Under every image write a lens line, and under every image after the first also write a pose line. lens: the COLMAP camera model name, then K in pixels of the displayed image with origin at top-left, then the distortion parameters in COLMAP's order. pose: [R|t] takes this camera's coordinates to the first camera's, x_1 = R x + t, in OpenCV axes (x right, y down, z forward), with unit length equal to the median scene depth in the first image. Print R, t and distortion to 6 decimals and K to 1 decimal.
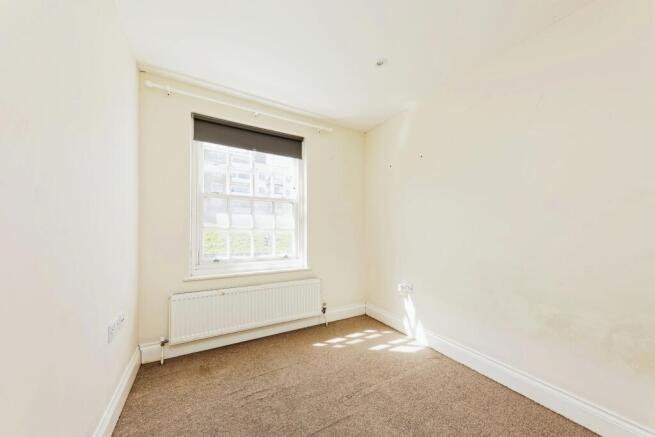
lens RADIAL K [[223.5, 0, 322.7], [0, 223.5, 225.6], [0, 0, 1]] dist [0.002255, -0.000199]
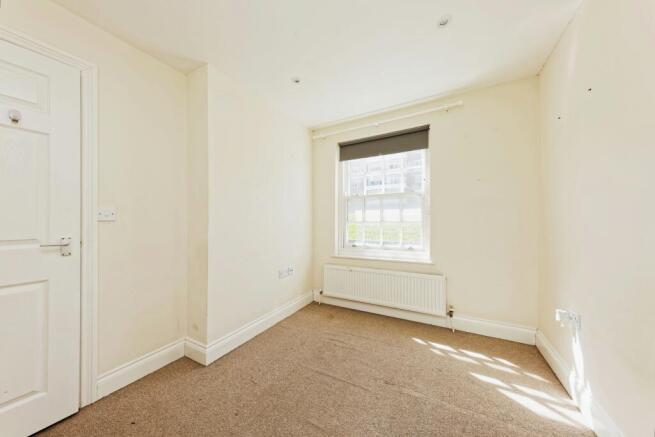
lens RADIAL K [[223.5, 0, 324.0], [0, 223.5, 216.4], [0, 0, 1]] dist [0.002255, -0.000199]
pose [[0.521723, -0.030329, -0.852576, 0.555028], [0.031392, 0.999374, -0.016341, -0.004196], [0.852537, -0.018239, 0.522348, 0.136132]]
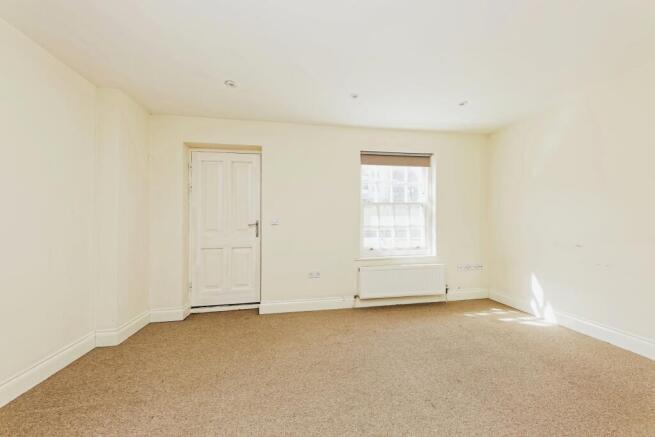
lens RADIAL K [[223.5, 0, 331.9], [0, 223.5, 228.3], [0, 0, 1]] dist [0.002255, -0.000199]
pose [[0.946171, -0.016729, -0.323233, -0.235724], [0.028501, 0.999090, 0.031720, -0.026965], [0.322409, -0.039225, 0.945788, -0.420318]]
